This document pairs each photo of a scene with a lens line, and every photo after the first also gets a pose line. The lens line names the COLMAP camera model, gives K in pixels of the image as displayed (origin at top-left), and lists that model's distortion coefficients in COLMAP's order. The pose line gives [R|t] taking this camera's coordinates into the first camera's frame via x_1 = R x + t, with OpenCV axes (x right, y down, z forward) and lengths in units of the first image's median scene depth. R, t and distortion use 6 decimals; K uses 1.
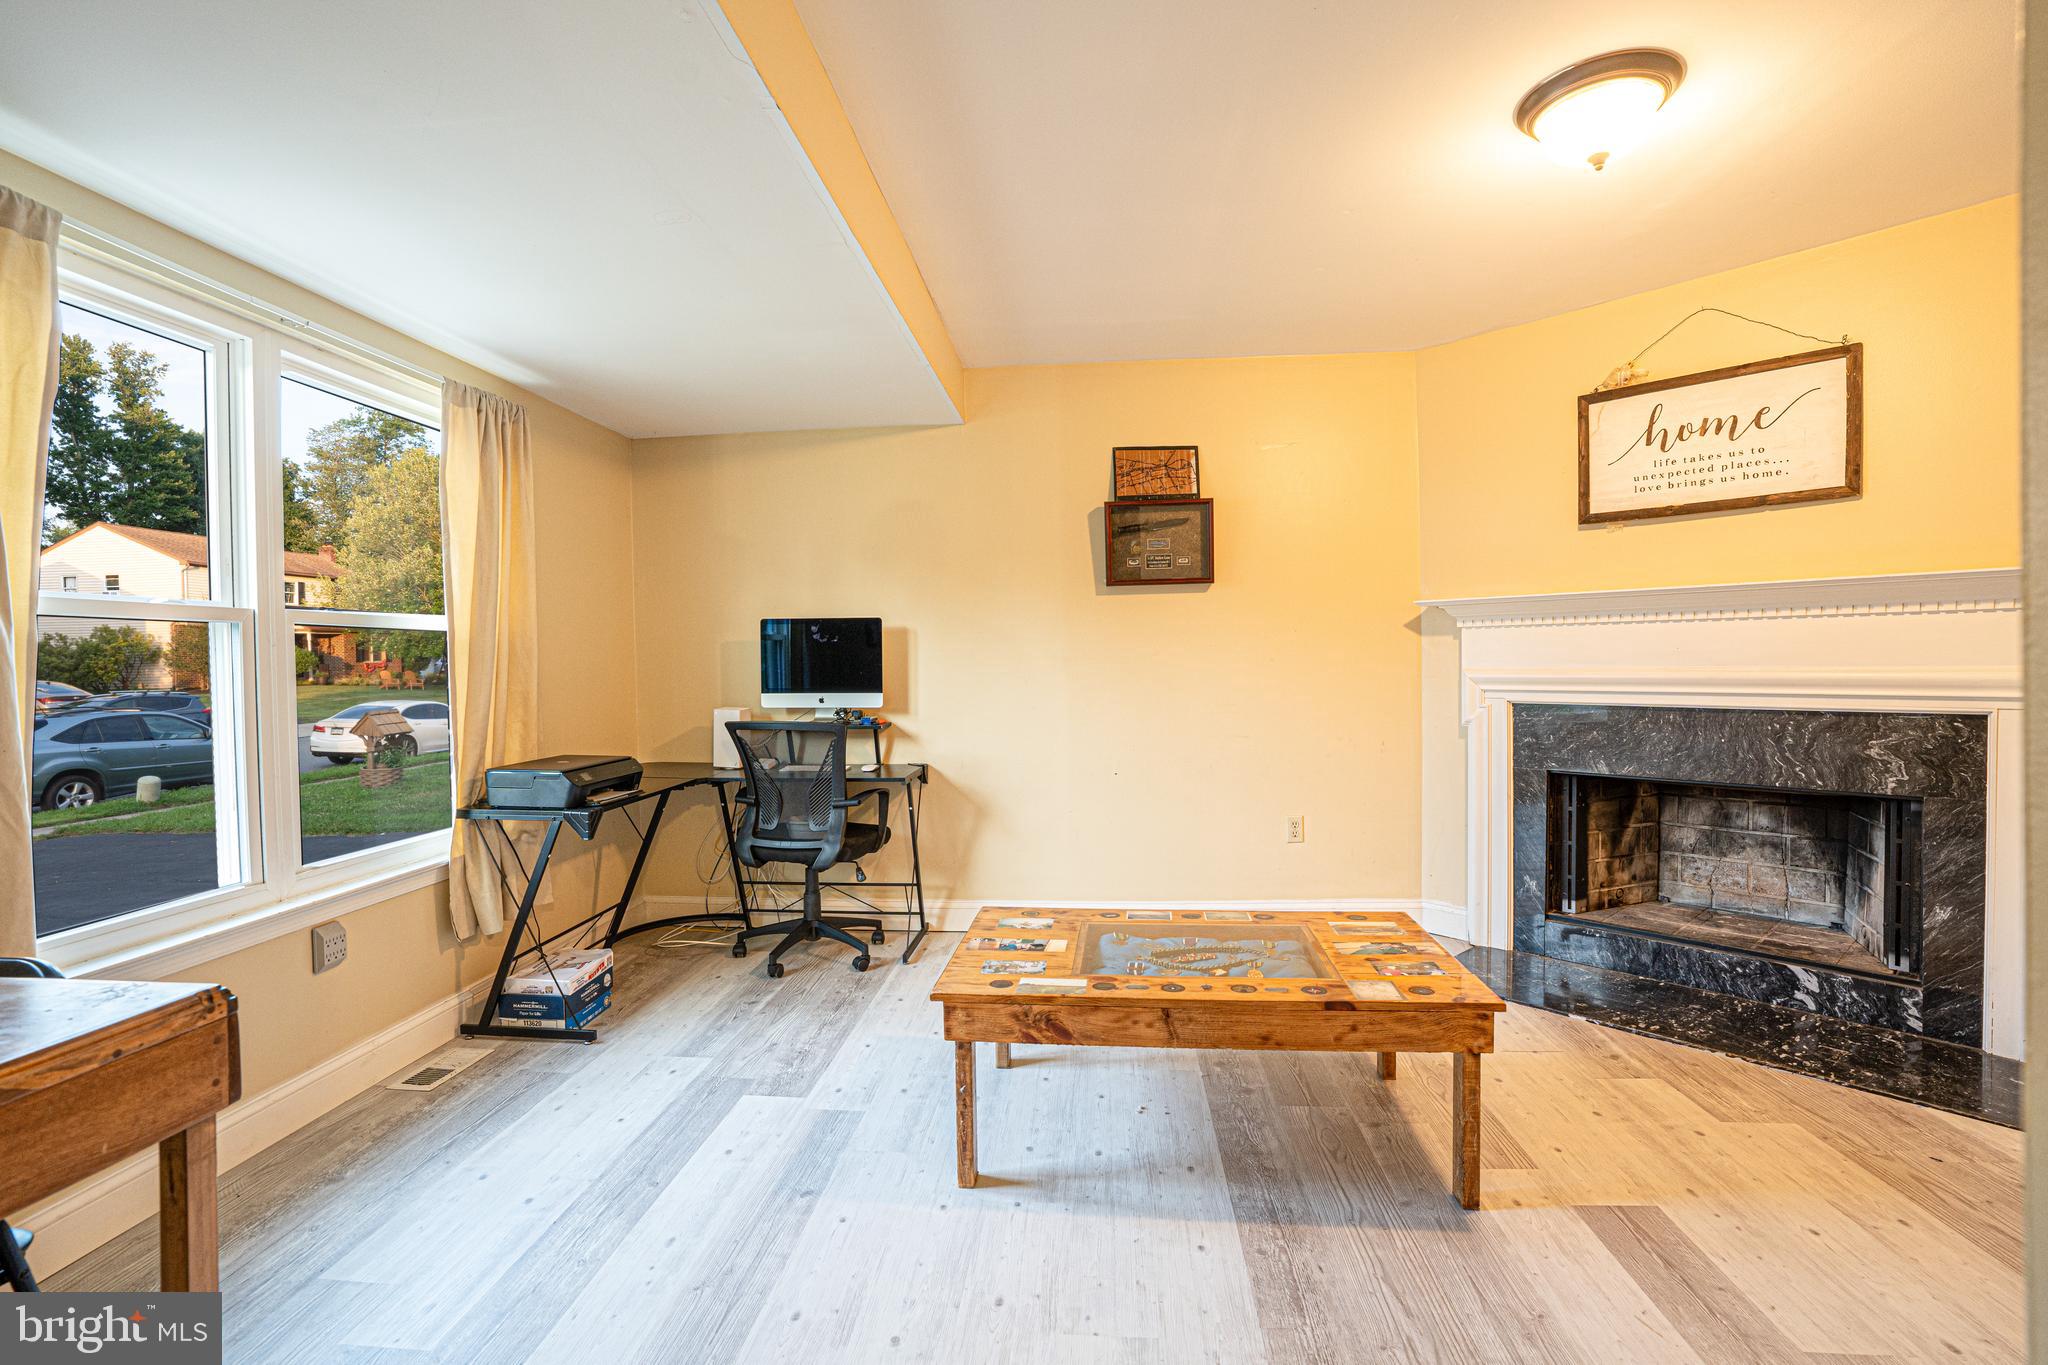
lens RADIAL K [[946.6, 0, 1014.8], [0, 946.6, 671.1], [0, 0, 1]] dist [-0.063444, 0.021661]
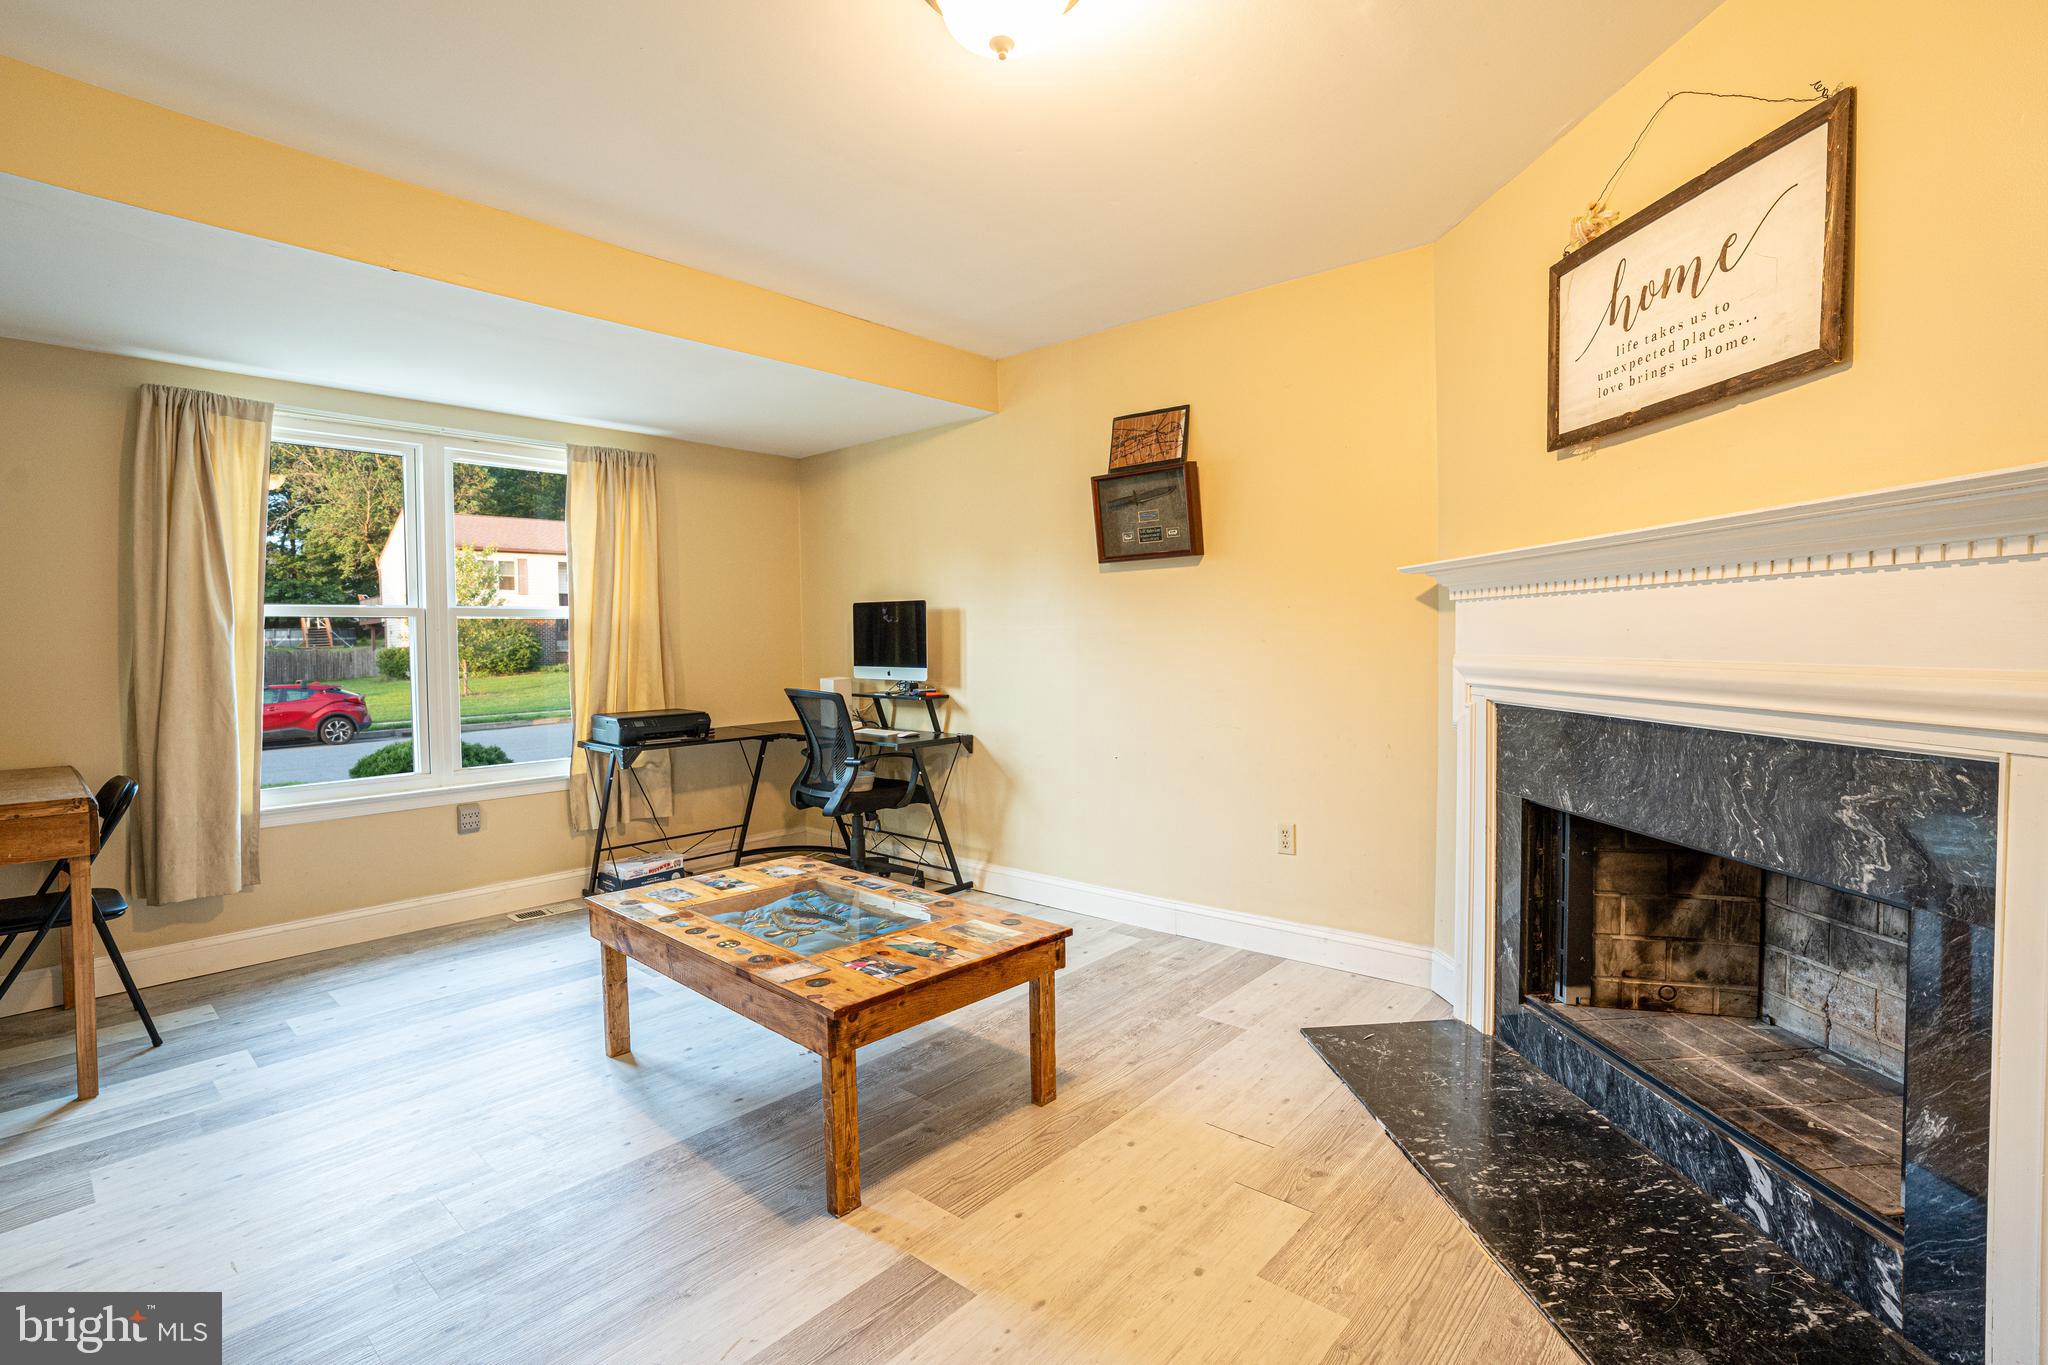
lens RADIAL K [[946.6, 0, 1016.9], [0, 946.6, 668.4], [0, 0, 1]] dist [-0.063444, 0.021661]
pose [[0.805756, 0.024557, -0.591738, 0.702959], [-0.008637, 0.999521, 0.029719, -0.012204], [0.592185, -0.018835, 0.805582, 0.194899]]
